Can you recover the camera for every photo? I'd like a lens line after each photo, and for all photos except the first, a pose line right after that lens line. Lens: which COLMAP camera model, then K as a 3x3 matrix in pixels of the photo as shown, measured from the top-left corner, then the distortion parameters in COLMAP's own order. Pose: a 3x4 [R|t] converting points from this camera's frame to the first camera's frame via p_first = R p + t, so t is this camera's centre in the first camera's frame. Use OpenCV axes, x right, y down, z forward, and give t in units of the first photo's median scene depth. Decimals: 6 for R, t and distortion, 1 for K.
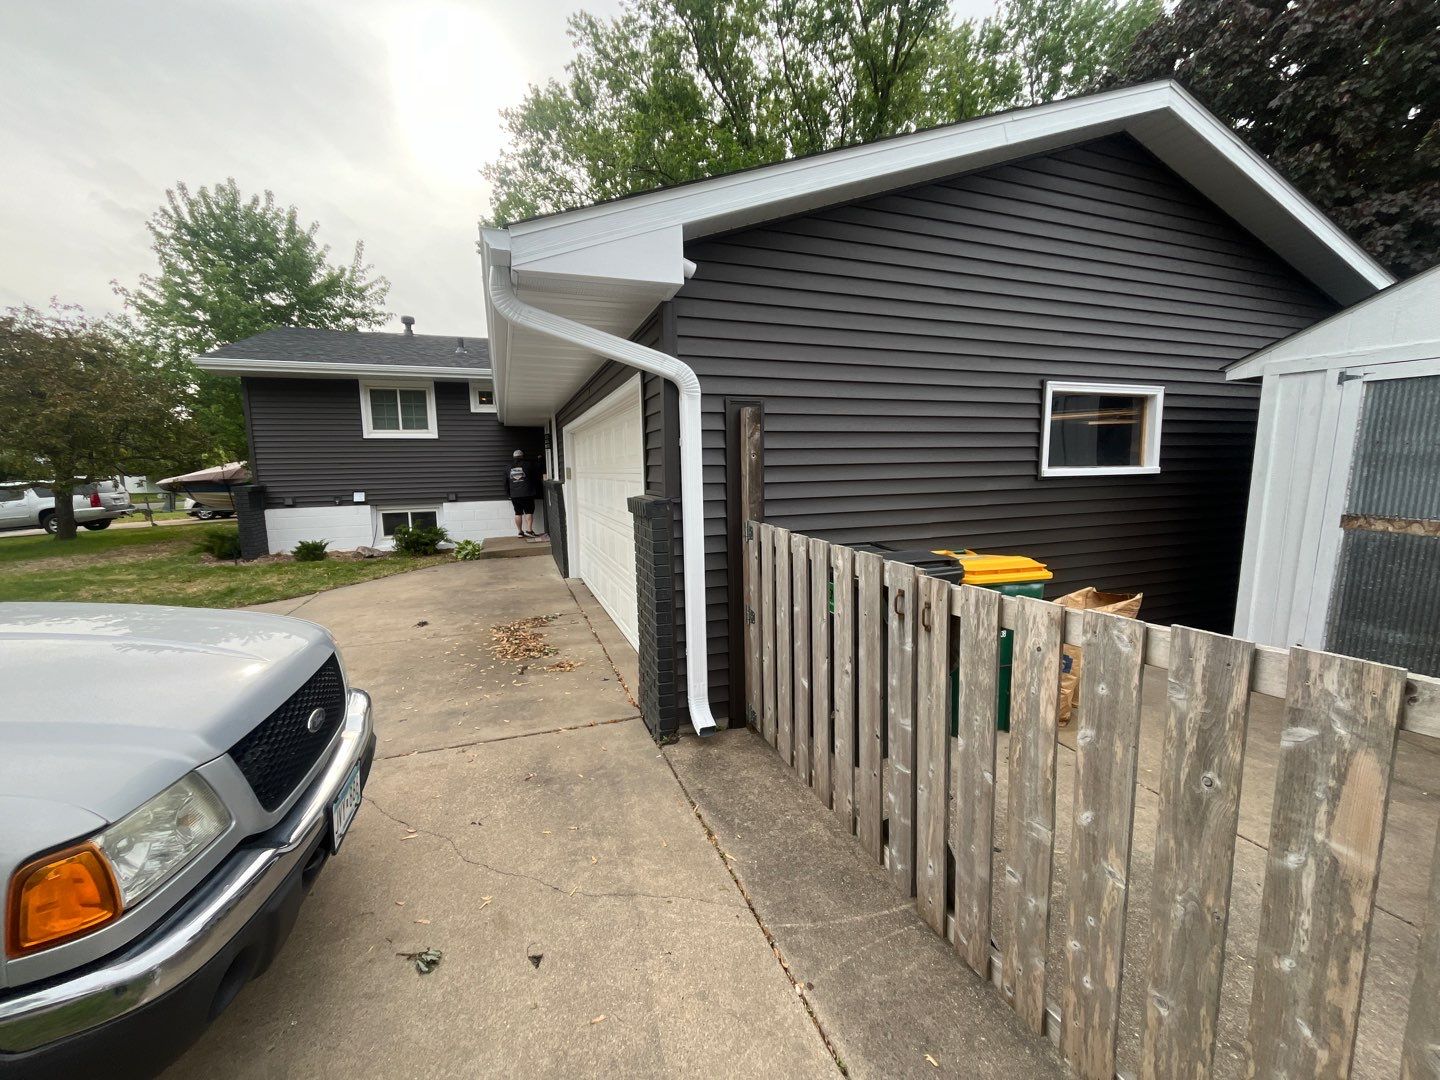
lens RADIAL K [[576.0, 0, 720.0], [0, 576.0, 540.0], [0, 0, 1]] dist [-0.004219, -0.000654]
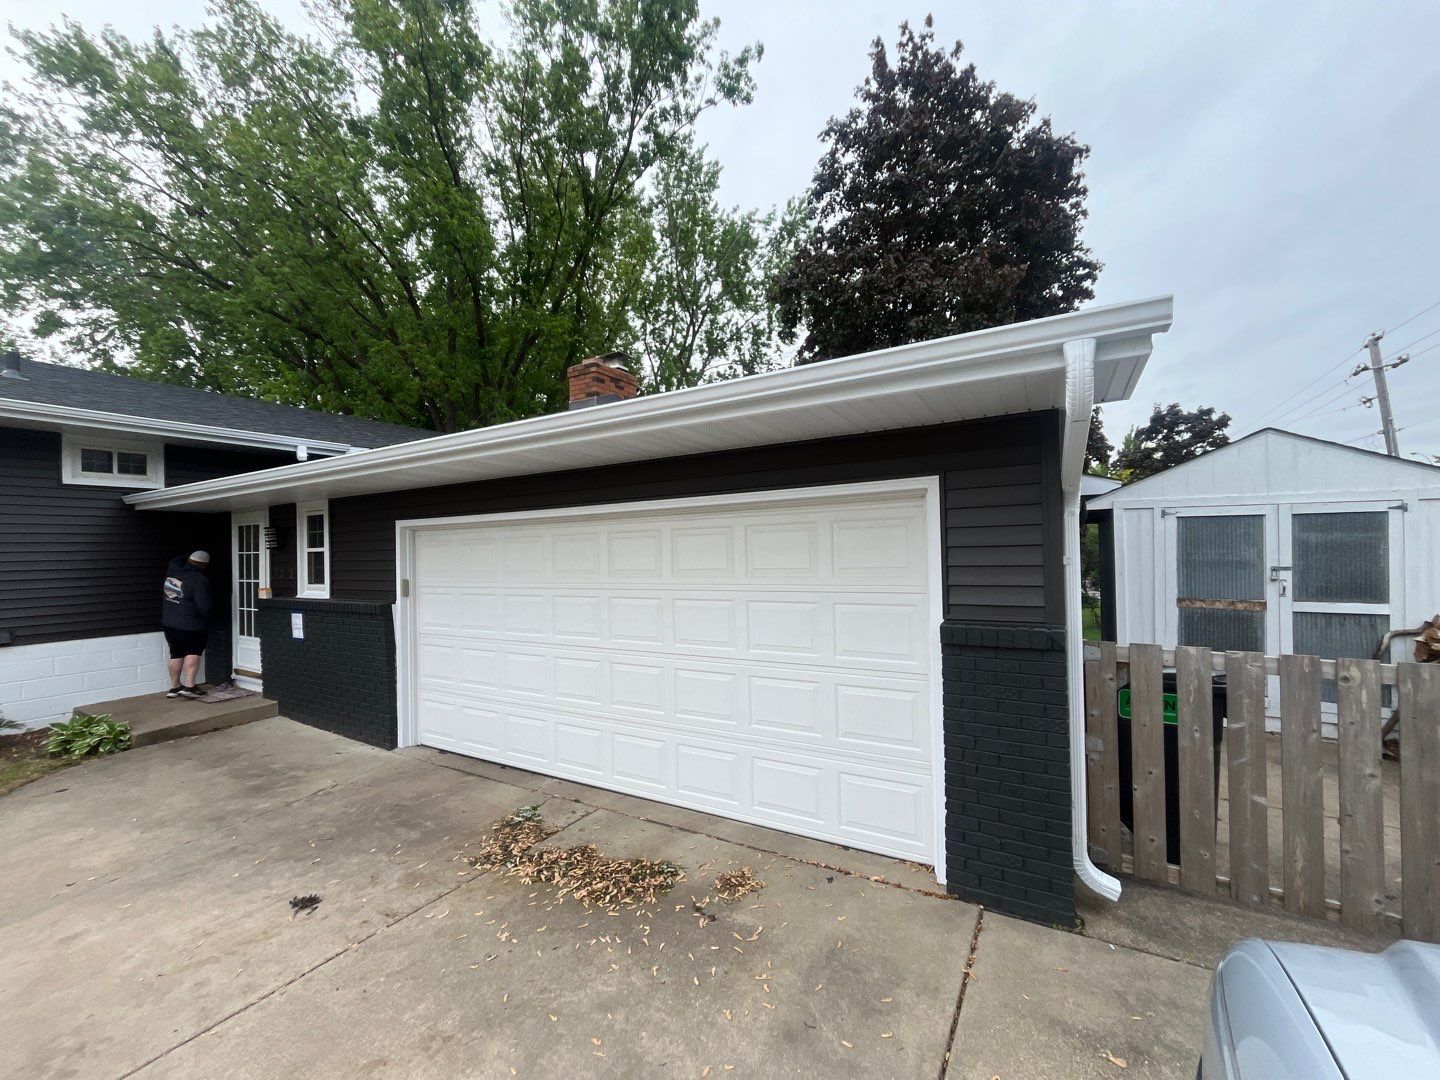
lens RADIAL K [[576.0, 0, 720.0], [0, 576.0, 540.0], [0, 0, 1]] dist [-0.004219, -0.000654]
pose [[0.776647, 0.008256, 0.629881, -0.759419], [0.090668, 0.988037, -0.124745, -0.101504], [-0.623376, 0.153993, 0.766608, 0.460150]]
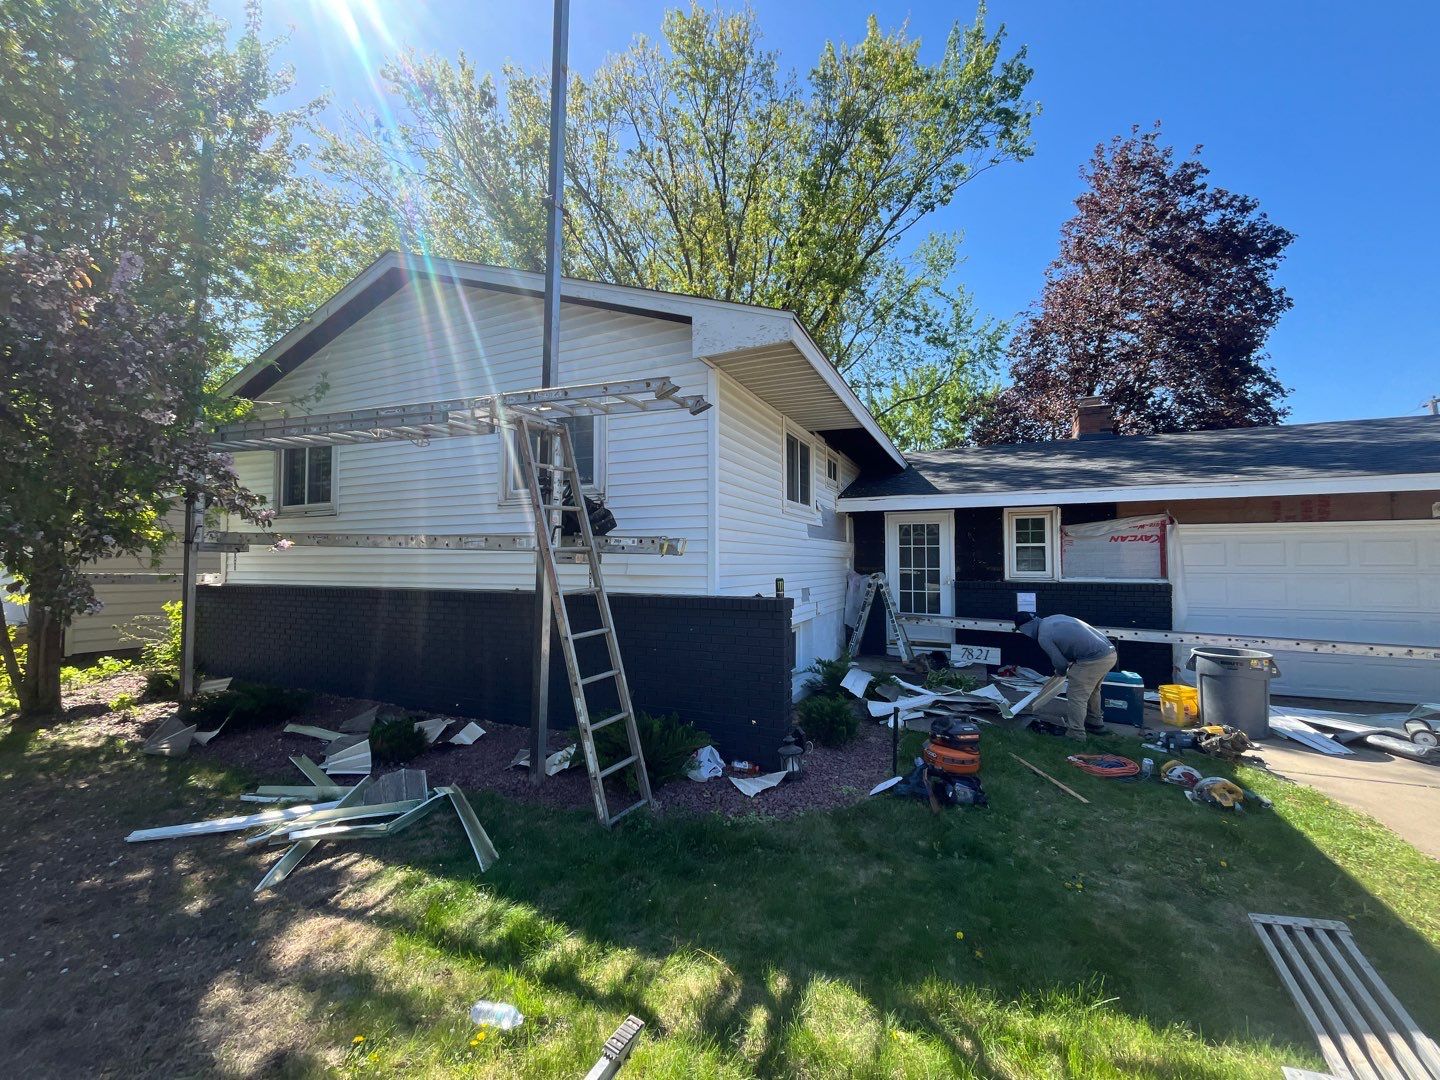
lens RADIAL K [[595.0, 0, 720.0], [0, 595.0, 540.0], [0, 0, 1]] dist [0.000288, -0.000080]
pose [[0.702608, 0.042147, 0.710328, -2.689890], [0.081499, 0.986909, -0.139170, -0.174797], [-0.706895, 0.155673, 0.689975, 1.546748]]
